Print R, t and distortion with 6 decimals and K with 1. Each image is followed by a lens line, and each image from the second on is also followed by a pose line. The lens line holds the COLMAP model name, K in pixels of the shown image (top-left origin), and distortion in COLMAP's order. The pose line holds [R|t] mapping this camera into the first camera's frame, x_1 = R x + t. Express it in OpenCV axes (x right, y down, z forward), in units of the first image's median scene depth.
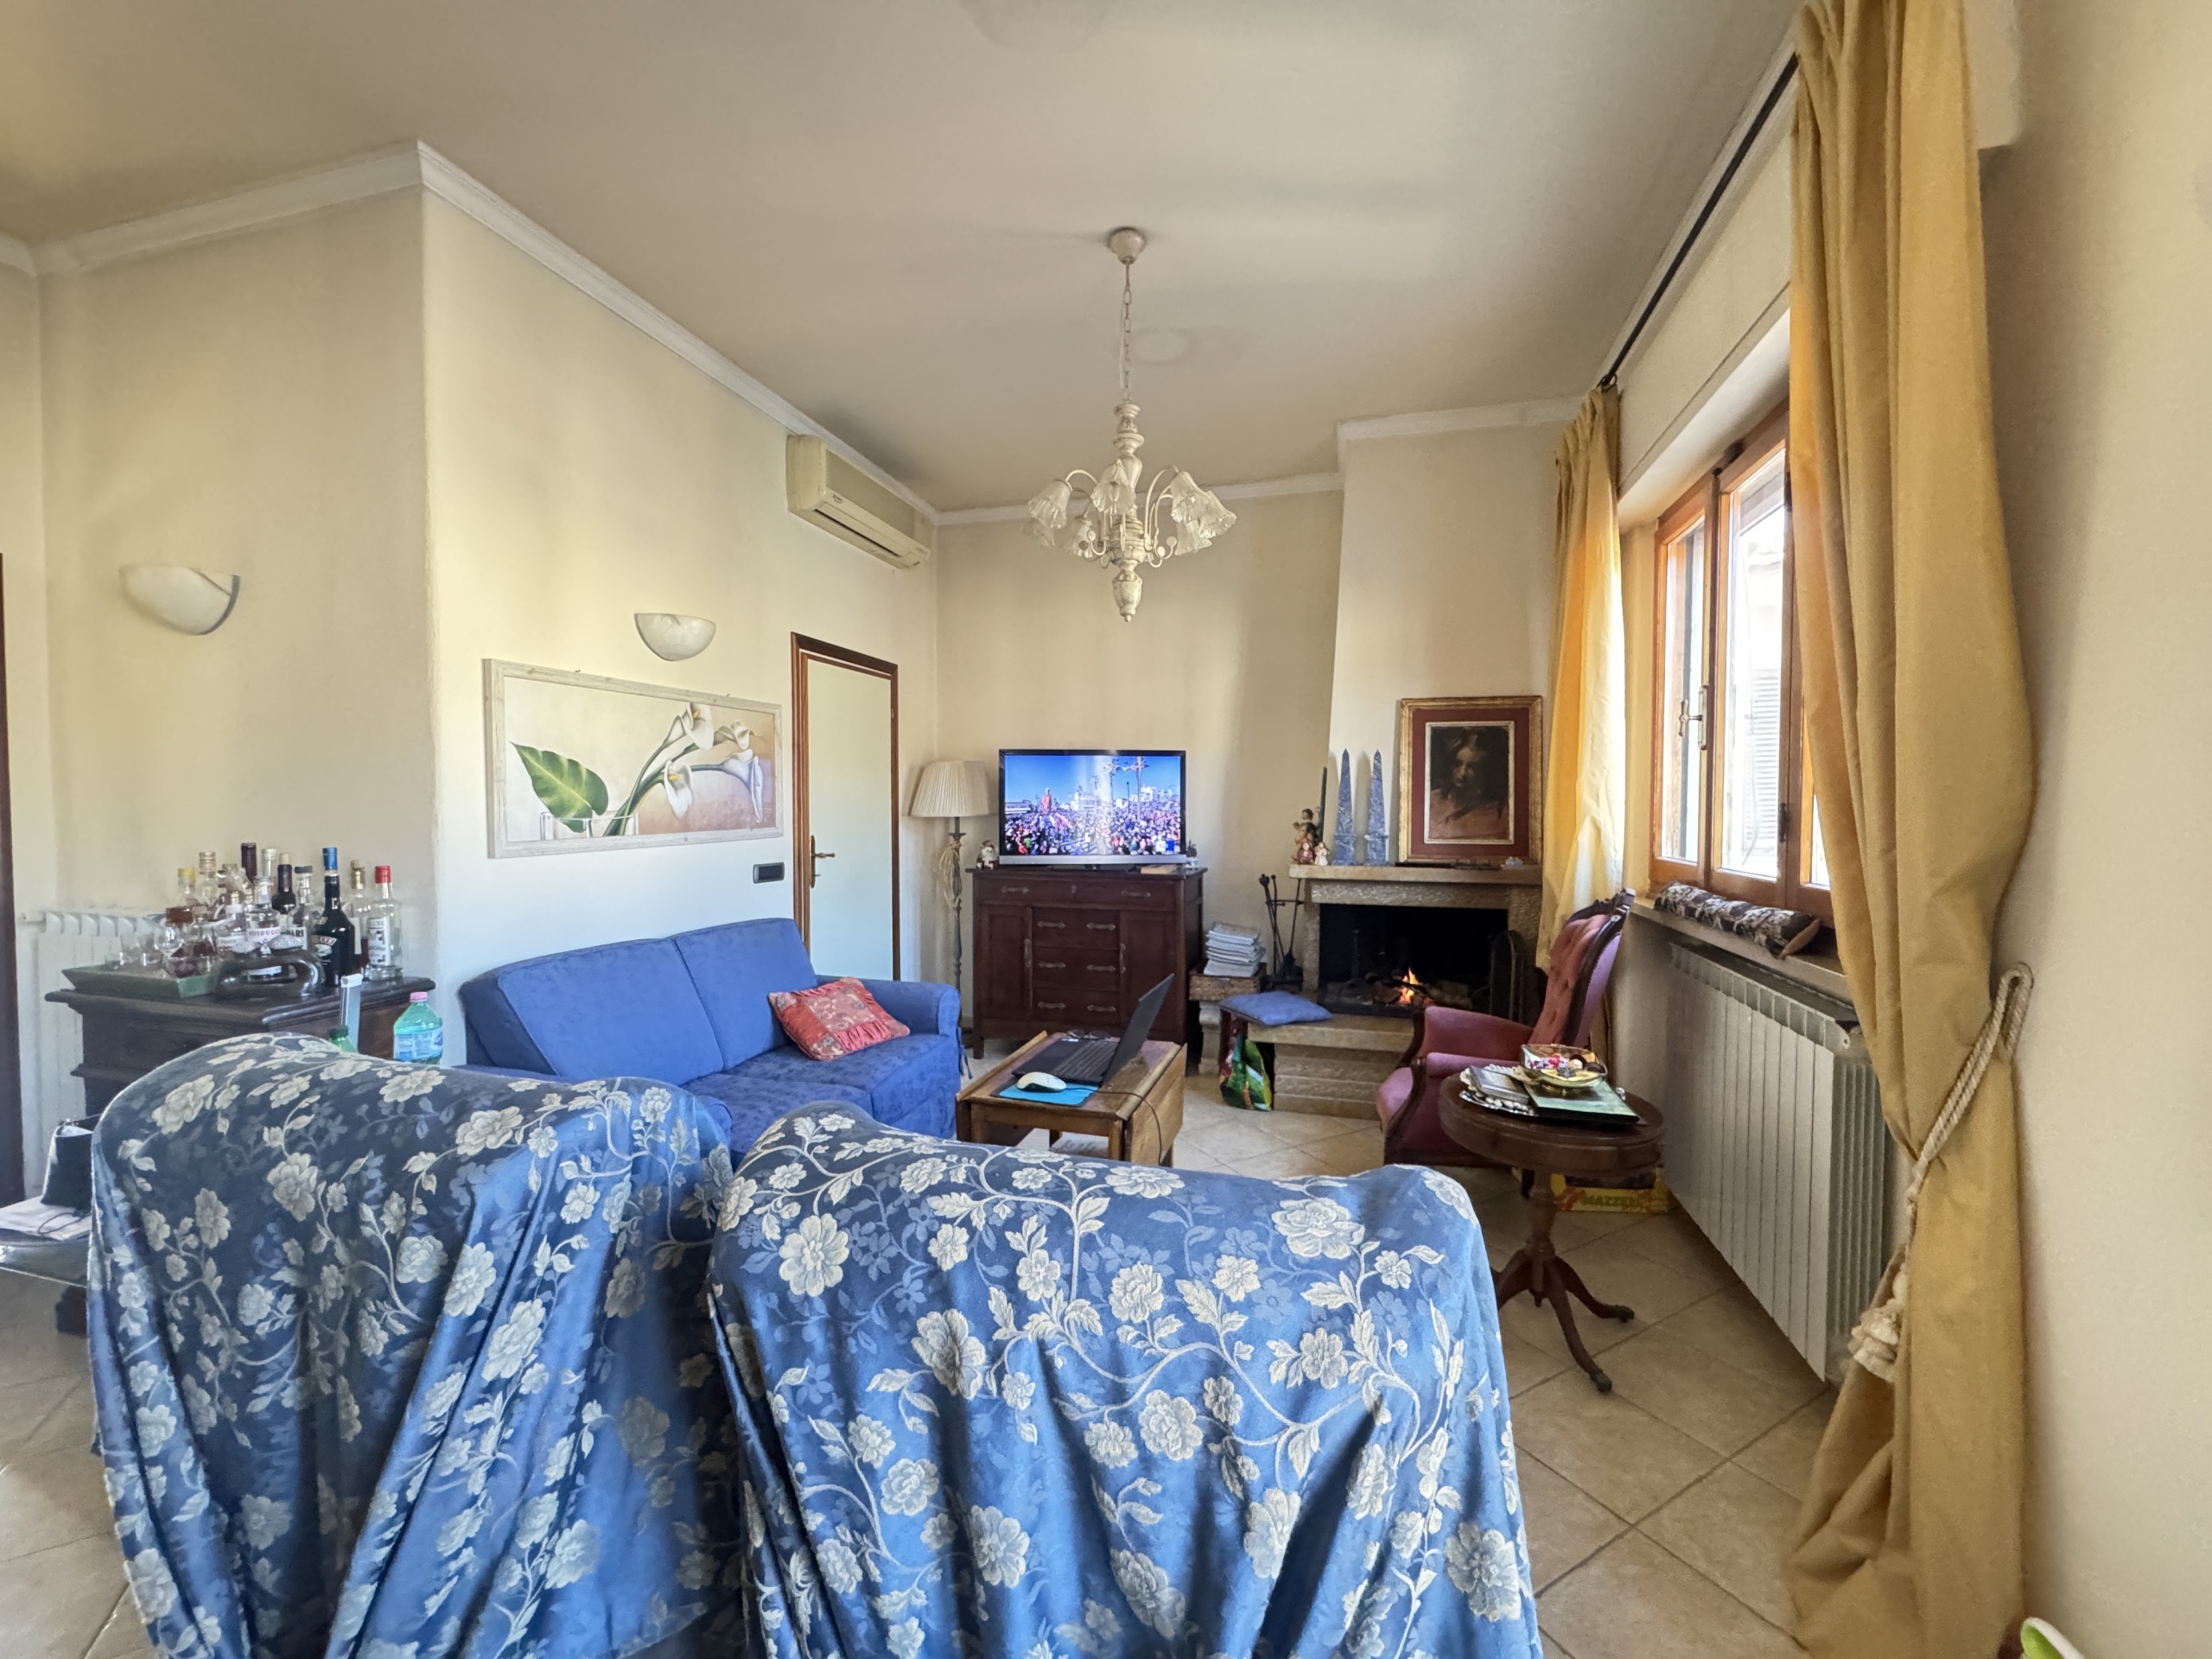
lens RADIAL K [[884.5, 0, 1105.4], [0, 884.5, 828.7], [0, 0, 1]] dist [-0.003291, 0.000186]
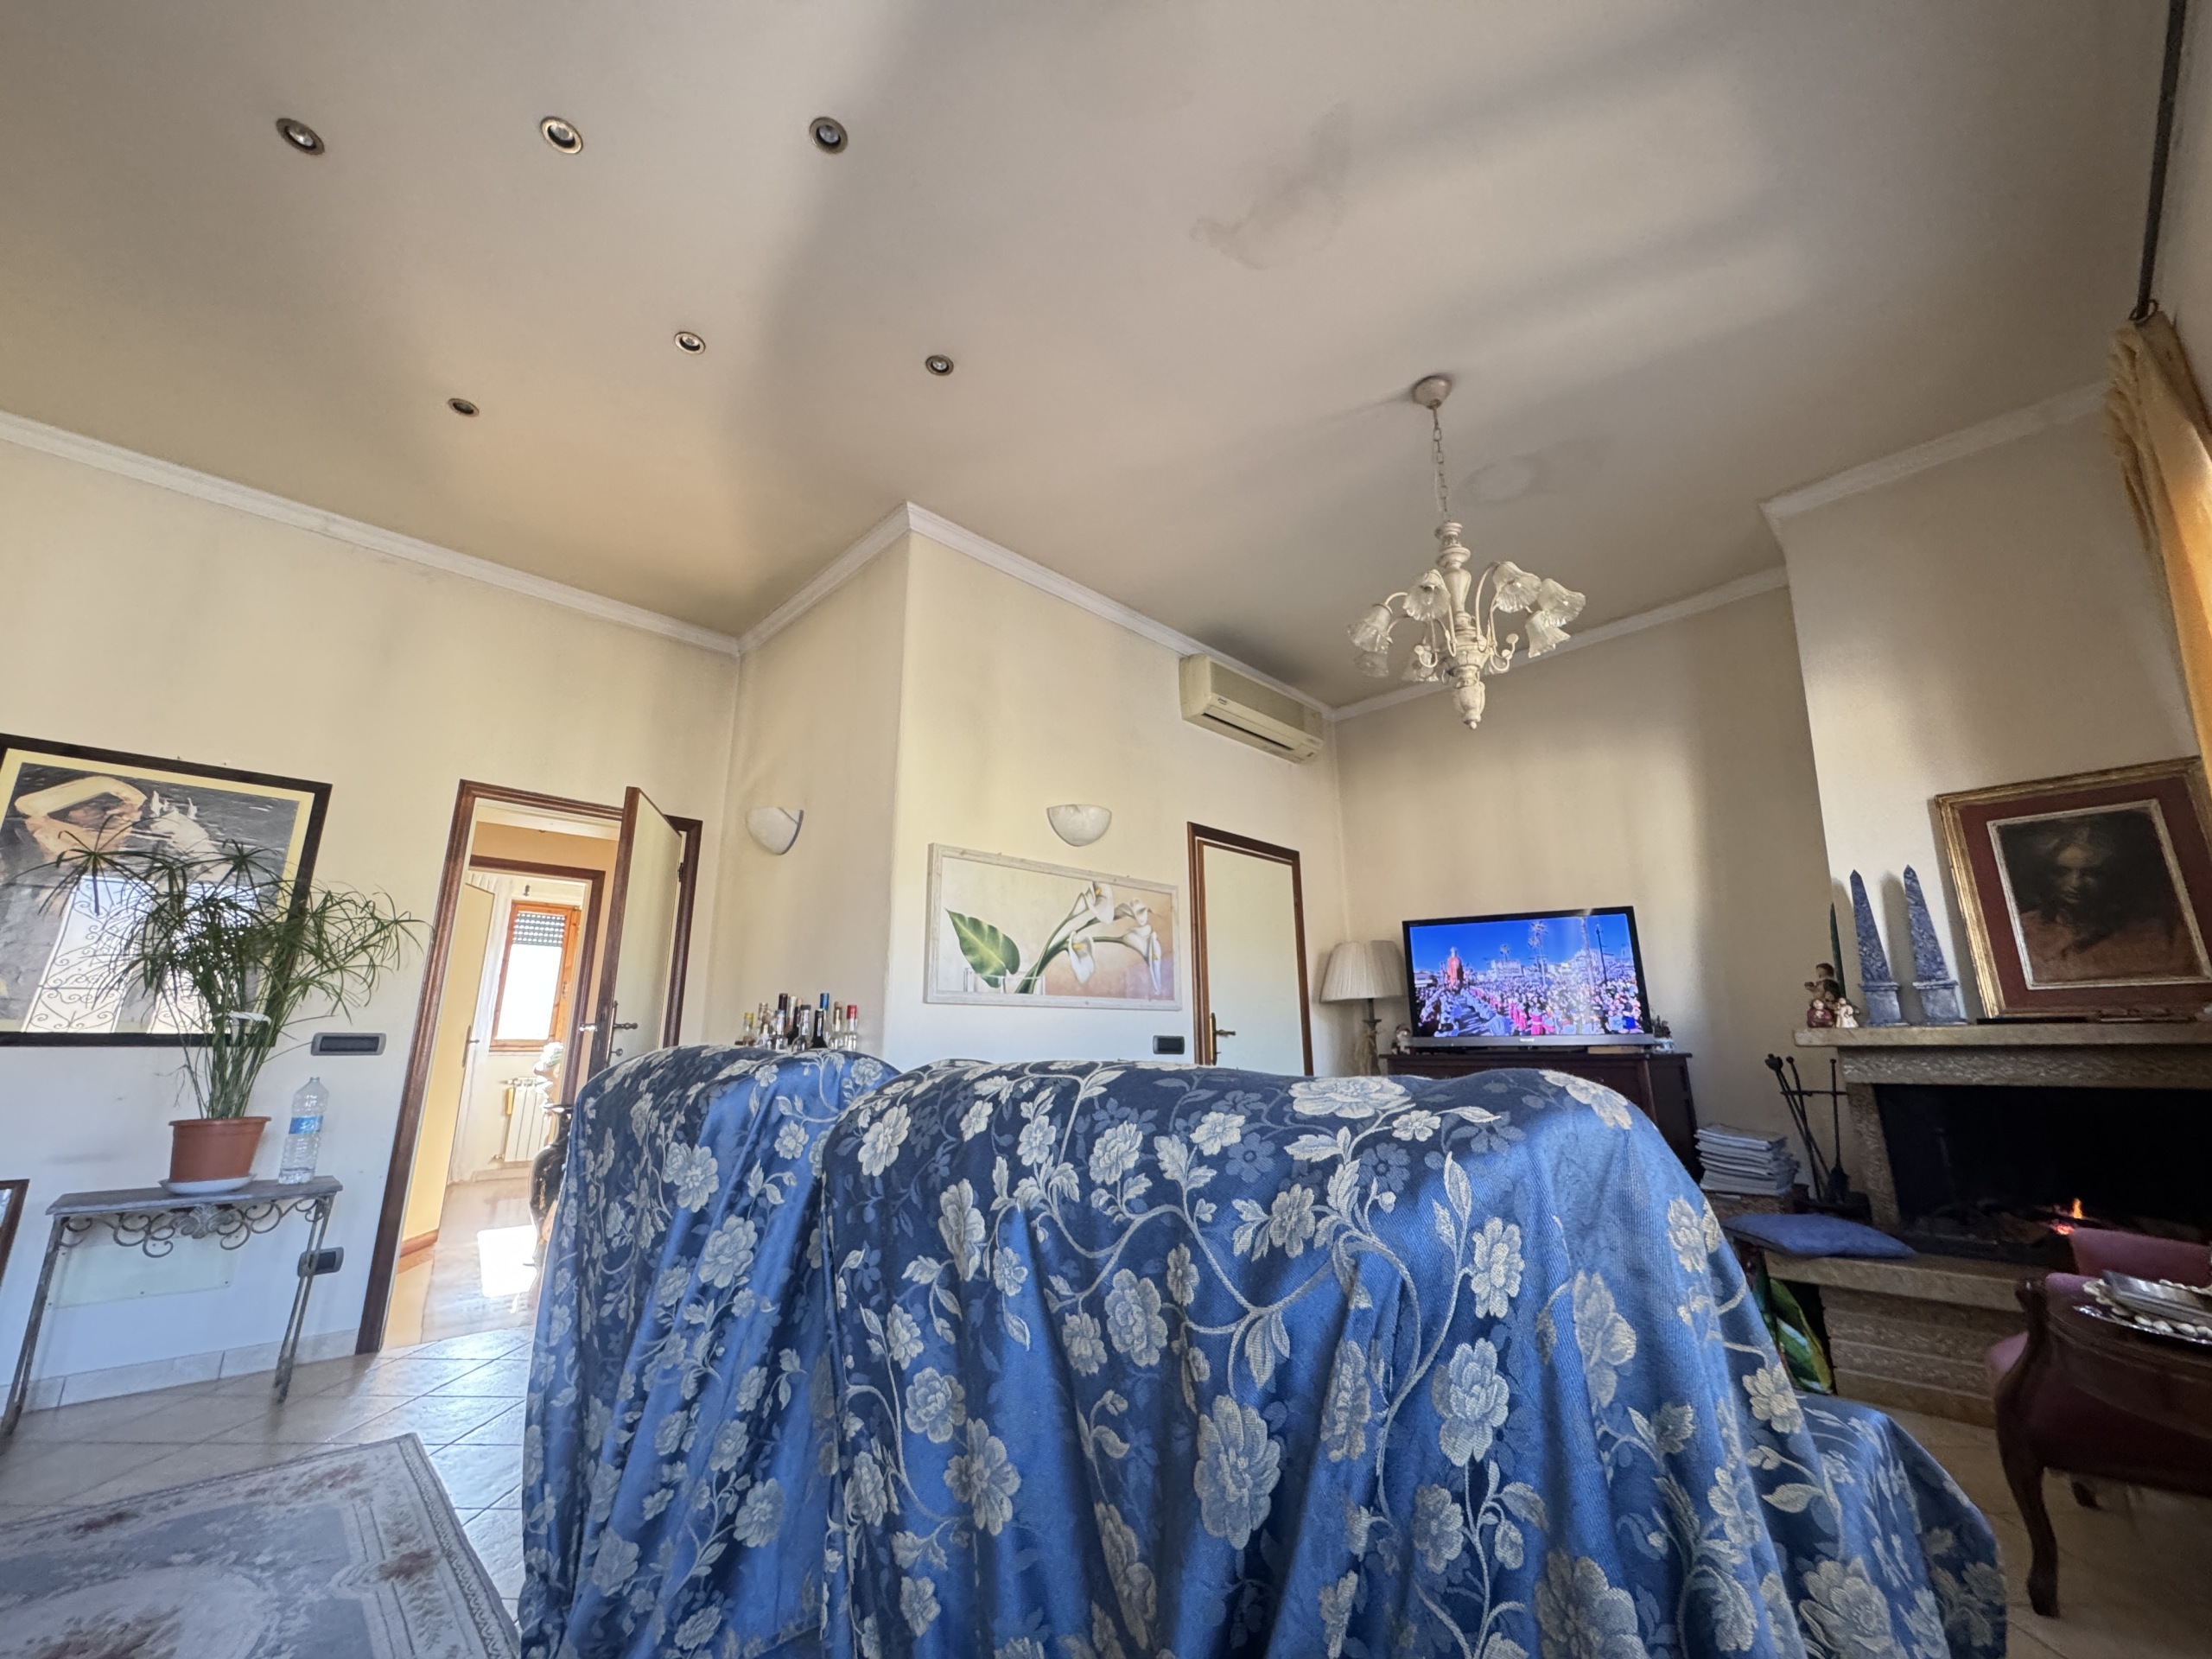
lens RADIAL K [[884.5, 0, 1105.4], [0, 884.5, 828.7], [0, 0, 1]] dist [-0.003291, 0.000186]
pose [[0.863061, -0.132085, -0.487524, 0.355279], [-0.007007, 0.961979, -0.273034, 0.336276], [0.505051, 0.239062, 0.829321, 0.156708]]
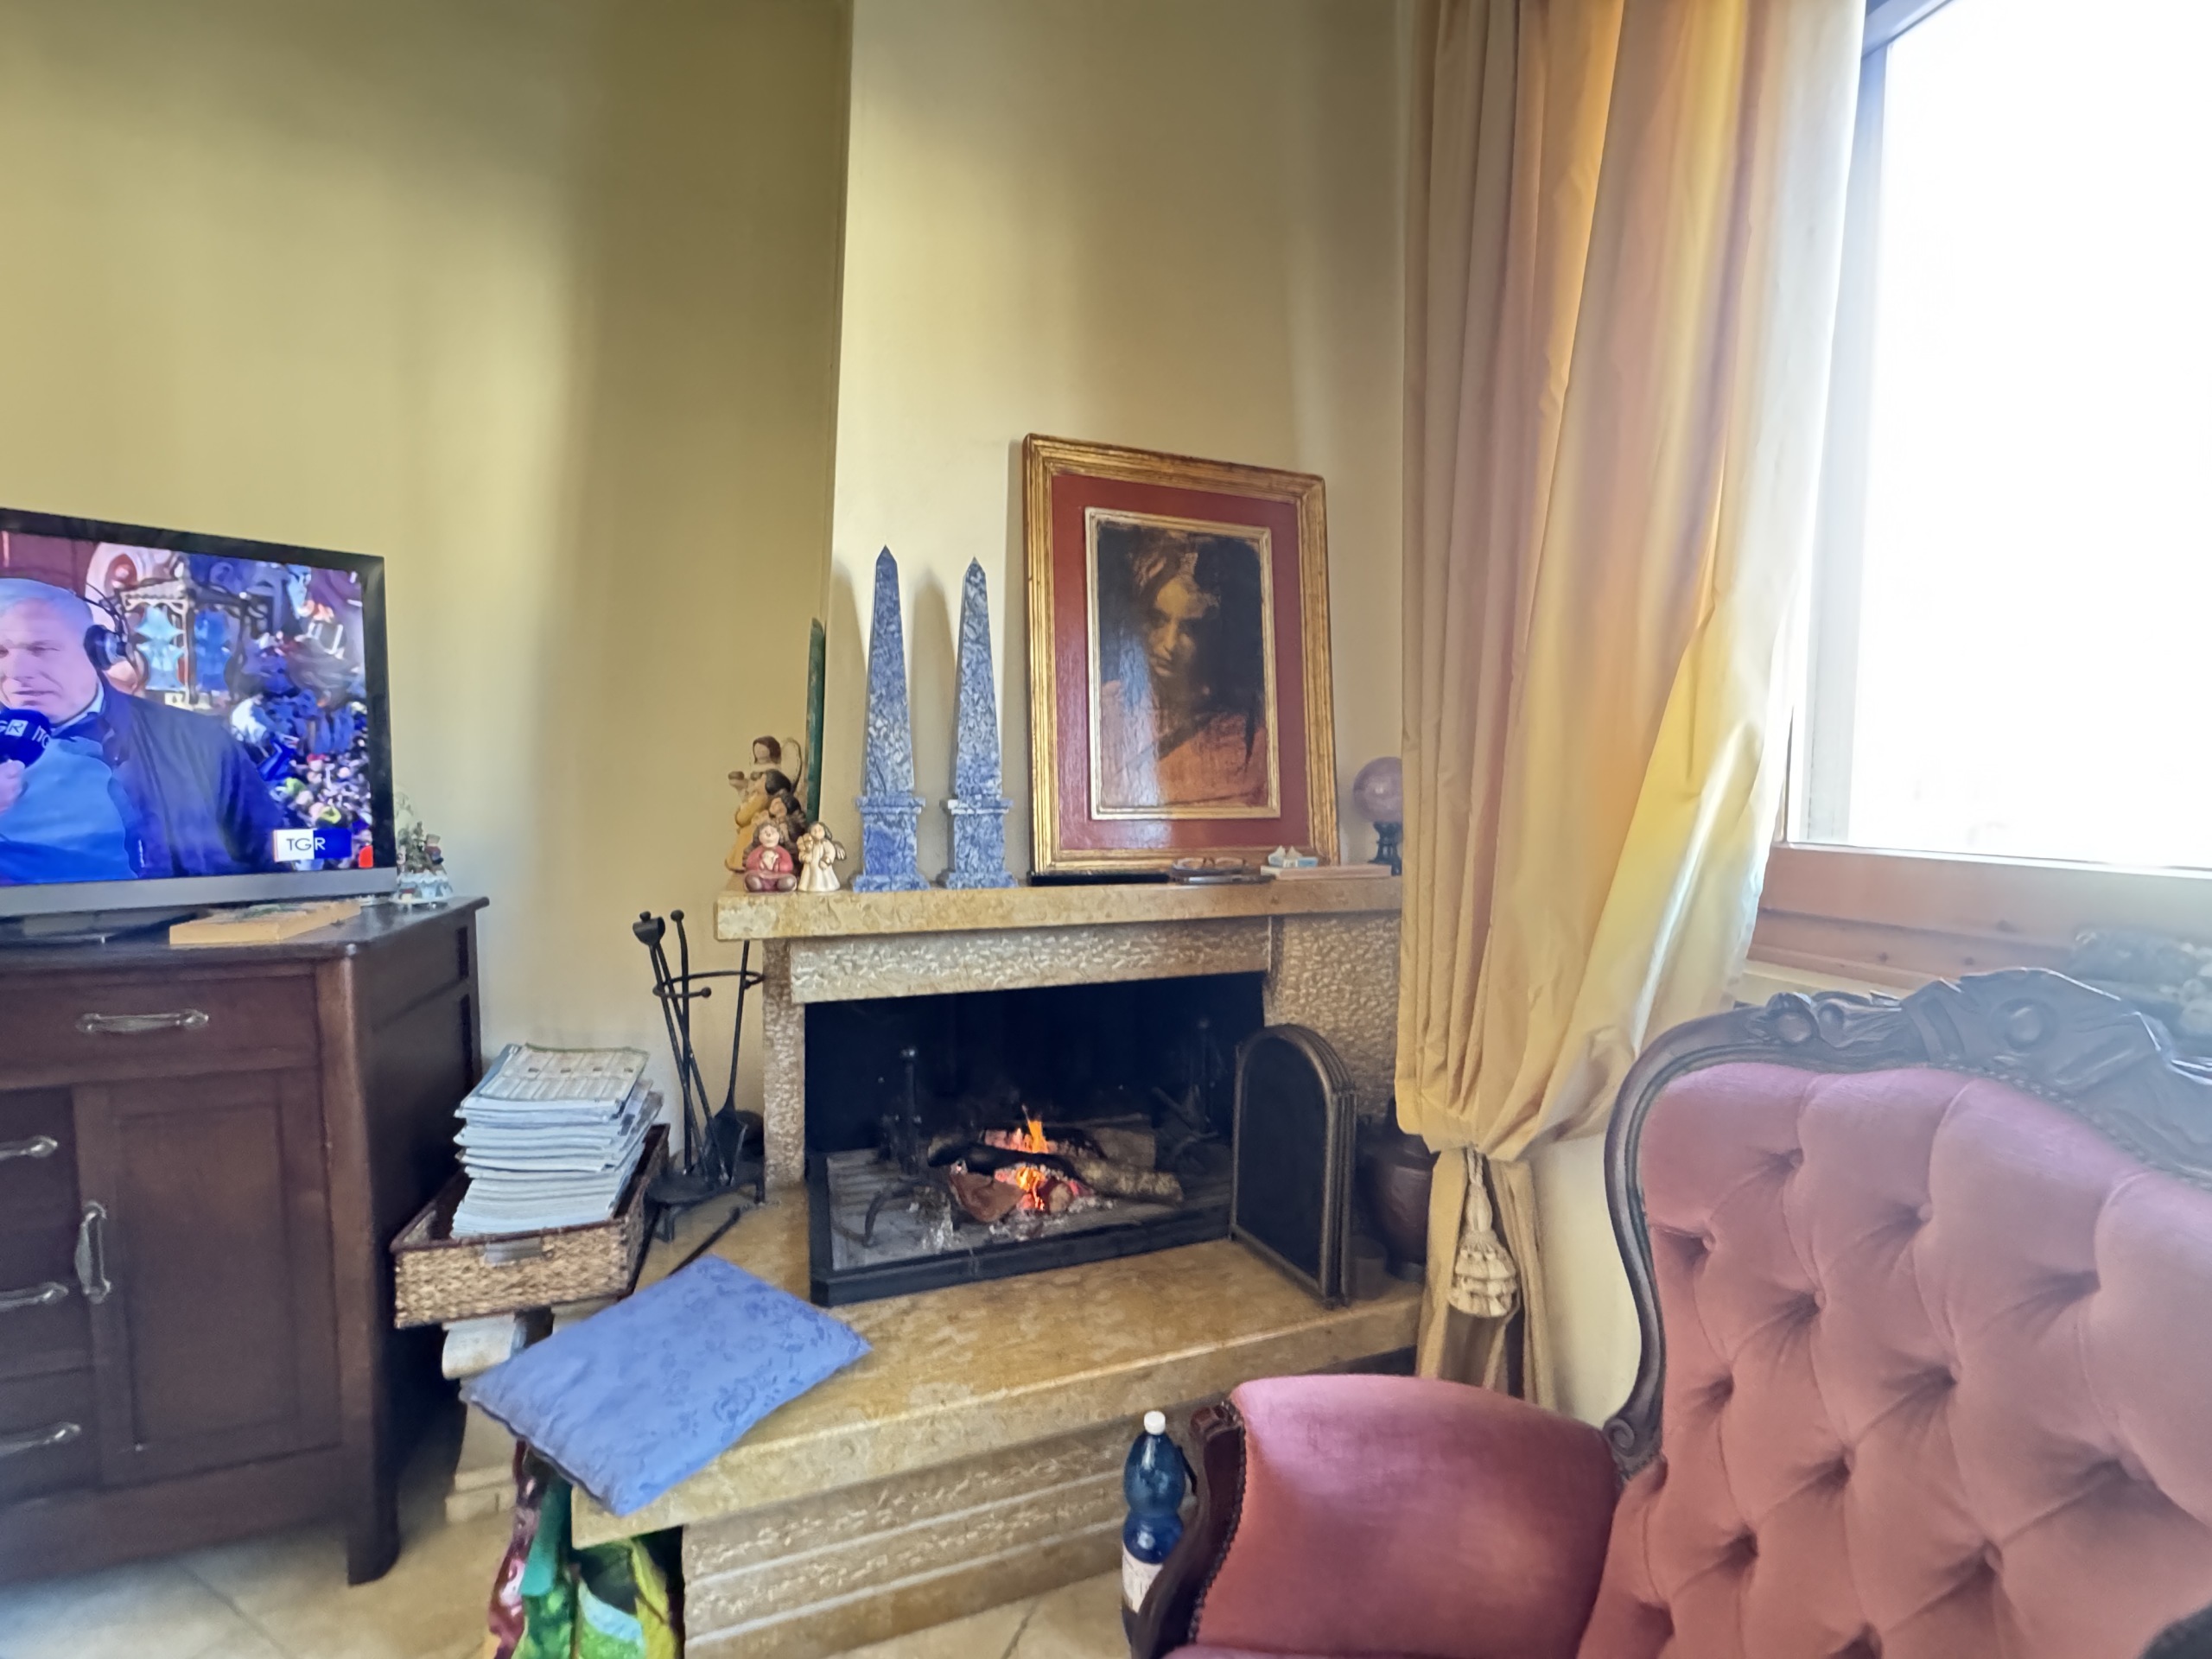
lens RADIAL K [[884.5, 0, 1105.4], [0, 884.5, 828.7], [0, 0, 1]] dist [-0.003291, 0.000186]
pose [[0.821419, -0.029176, 0.569578, 0.563612], [0.012022, 0.999355, 0.033853, 0.028229], [-0.570199, -0.020960, 0.821240, 2.613605]]
